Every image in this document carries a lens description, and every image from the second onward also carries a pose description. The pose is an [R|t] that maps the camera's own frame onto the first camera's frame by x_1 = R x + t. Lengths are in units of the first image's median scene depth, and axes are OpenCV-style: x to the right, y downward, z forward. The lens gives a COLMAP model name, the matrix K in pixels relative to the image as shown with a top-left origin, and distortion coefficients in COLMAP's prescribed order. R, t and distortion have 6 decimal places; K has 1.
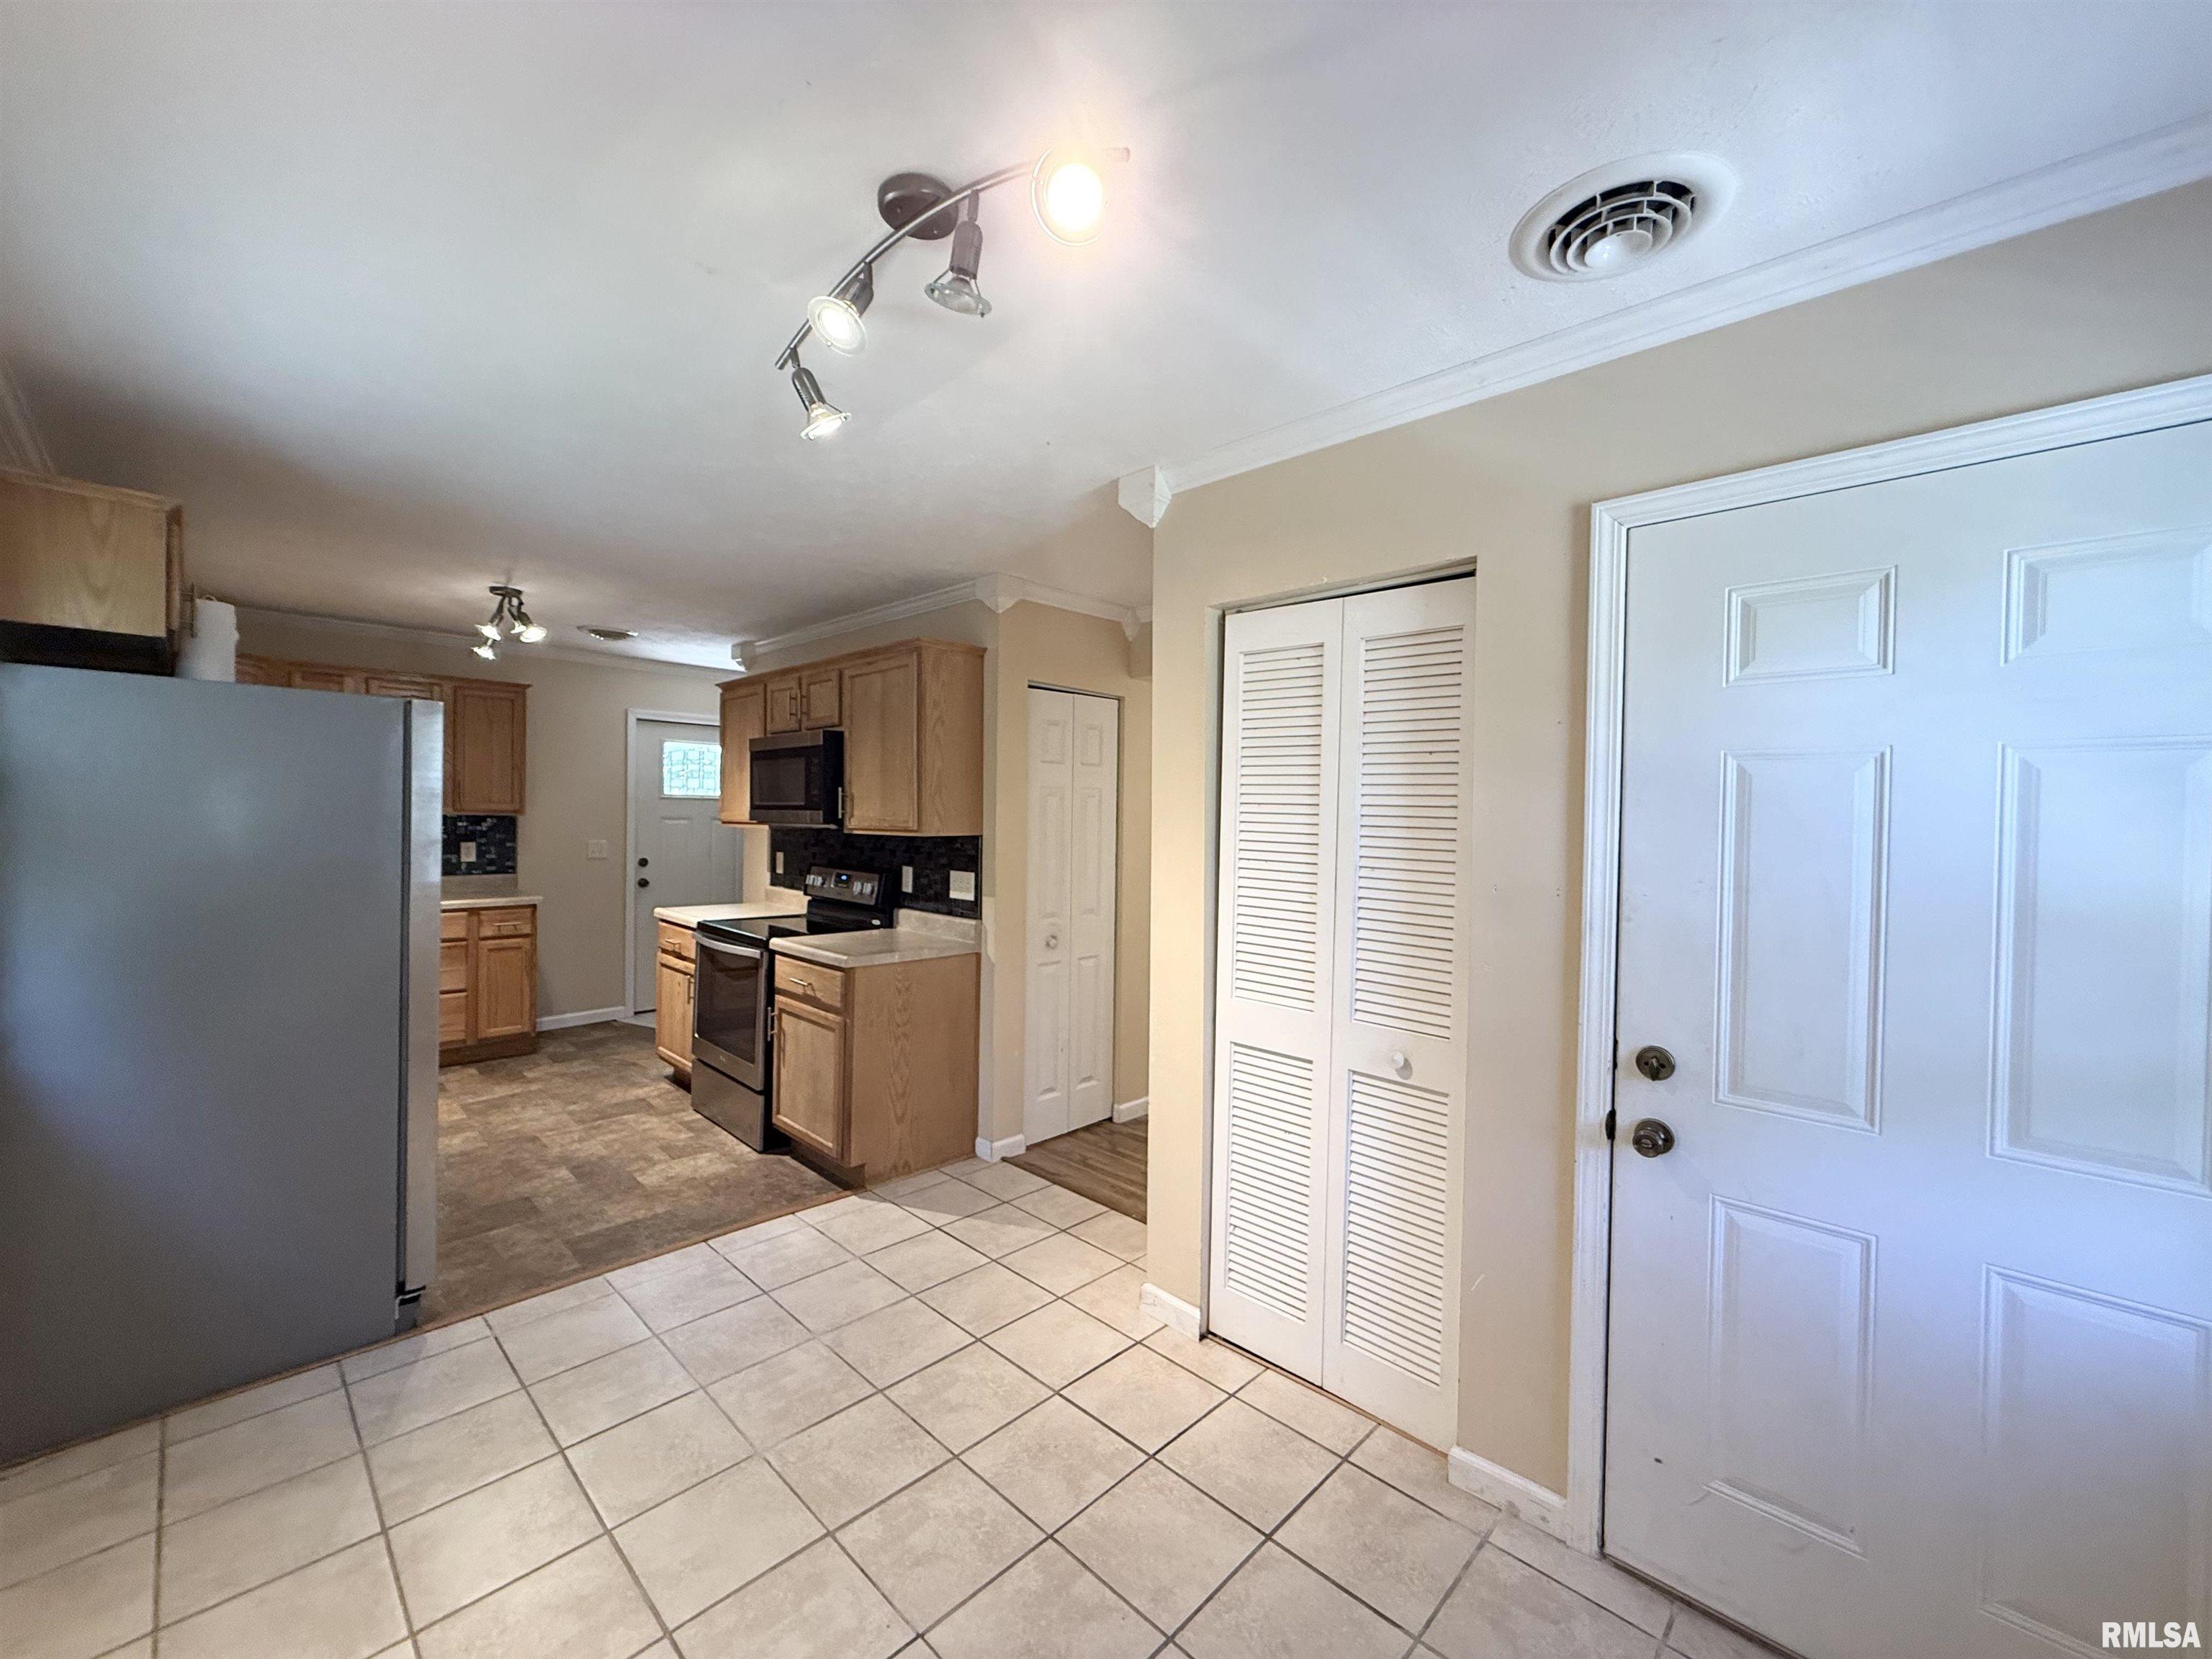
lens RADIAL K [[886.1, 0, 1106.1], [0, 886.1, 828.3], [0, 0, 1]] dist [-0.001523, 0.000912]
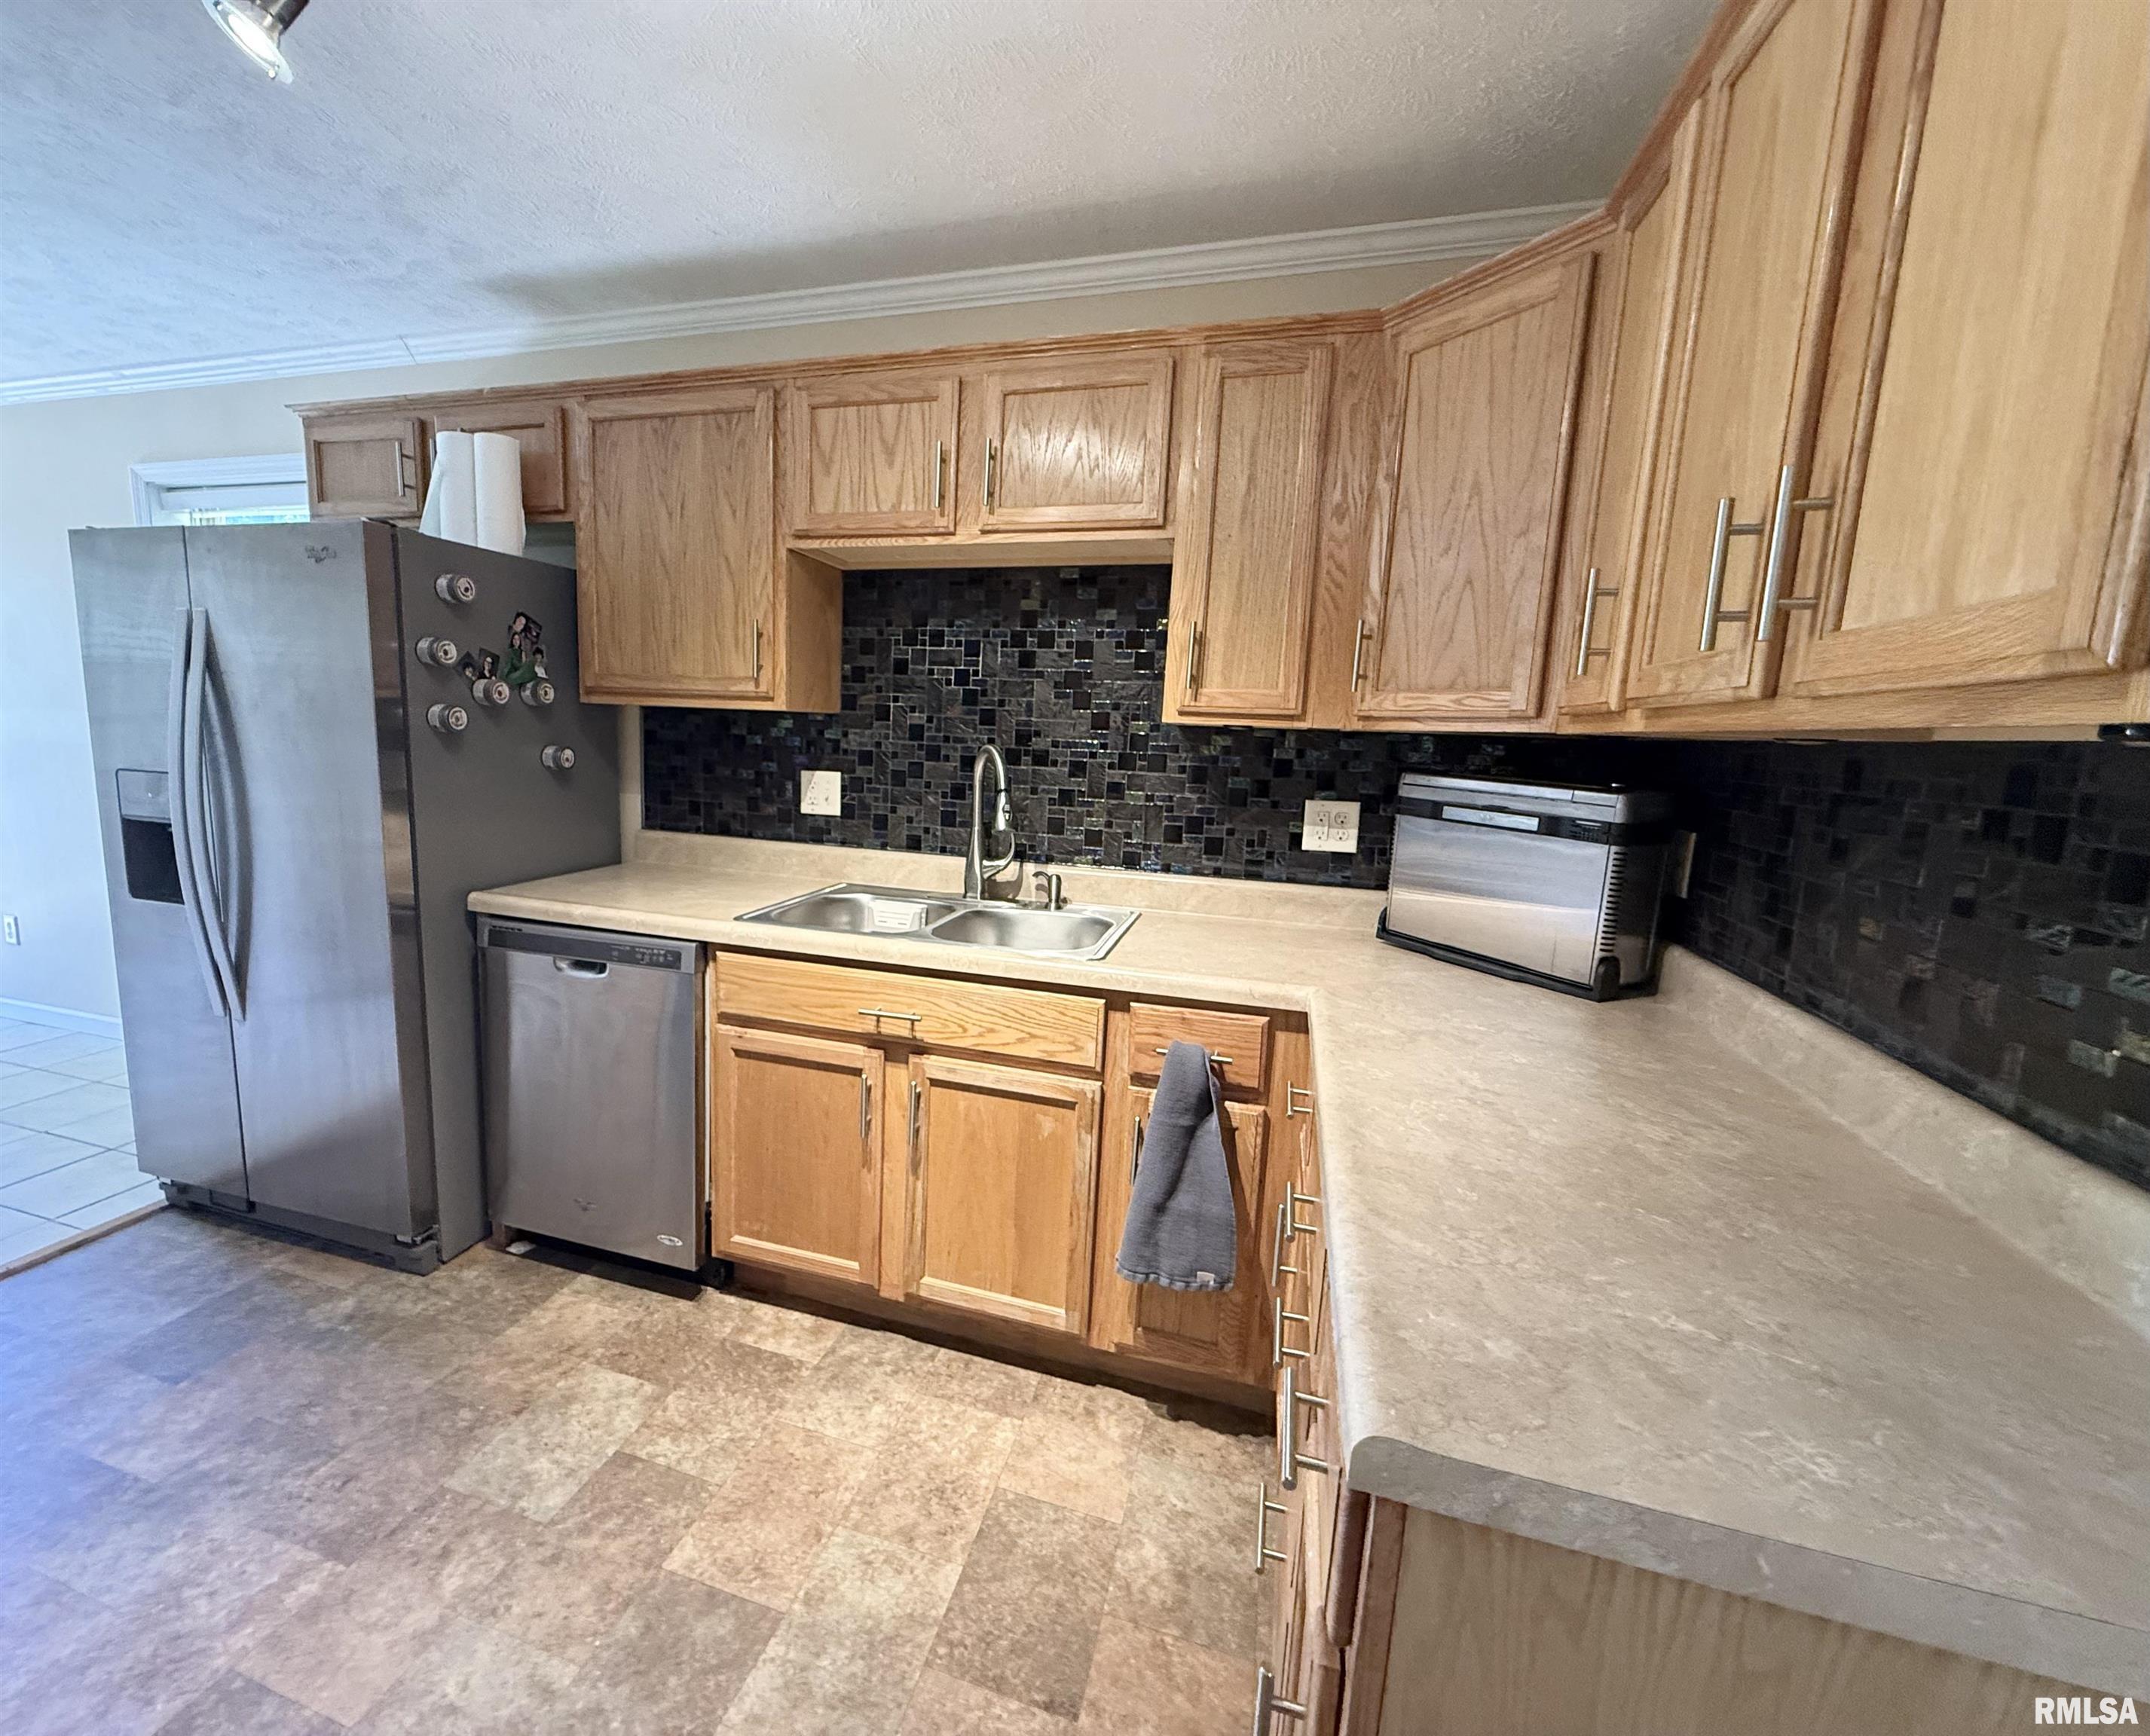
lens RADIAL K [[928.2, 0, 994.1], [0, 928.2, 867.4], [0, 0, 1]] dist [0.000292, 0.000293]
pose [[-0.892595, 0.013233, -0.450666, -0.641756], [-0.063247, 0.986010, 0.154220, -0.008875], [0.446402, 0.166159, -0.879270, 1.263265]]
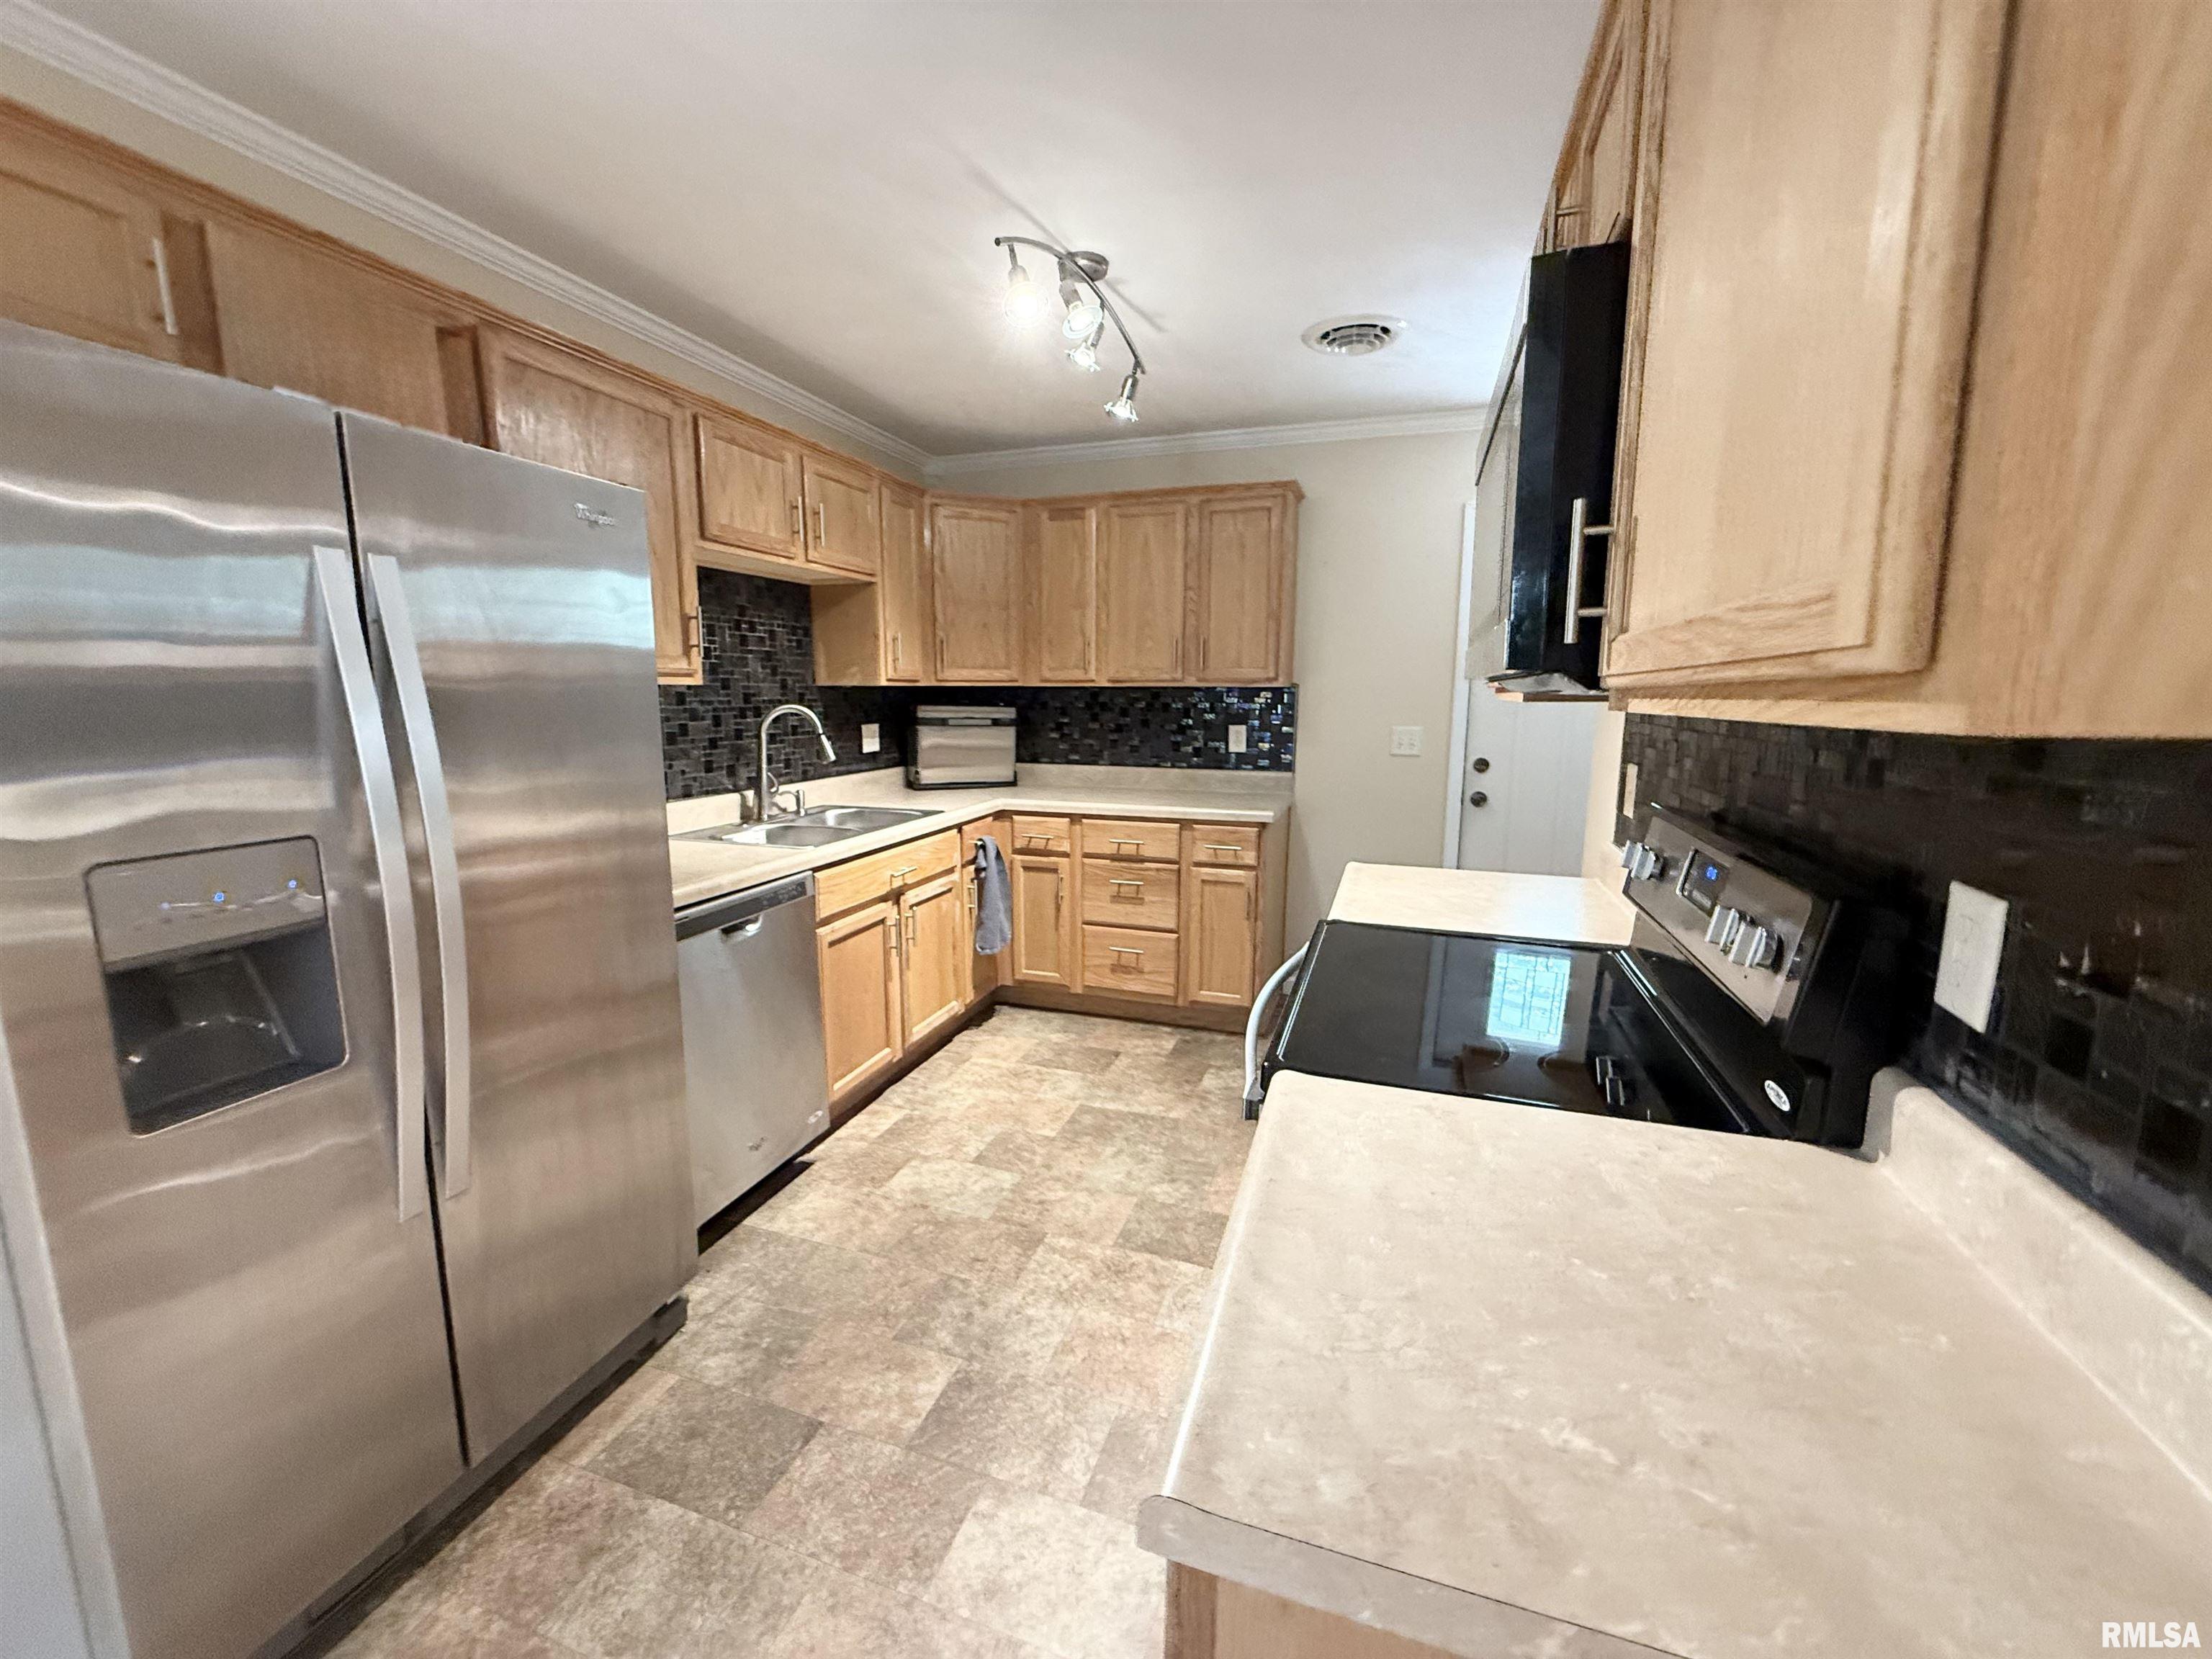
lens RADIAL K [[886.1, 0, 1098.8], [0, 886.1, 830.2], [0, 0, 1]] dist [-0.001523, 0.000912]
pose [[0.433634, 0.124606, -0.892432, -0.131416], [-0.010198, 0.991008, 0.133415, 0.006398], [0.901032, -0.048752, 0.431005, 0.714278]]
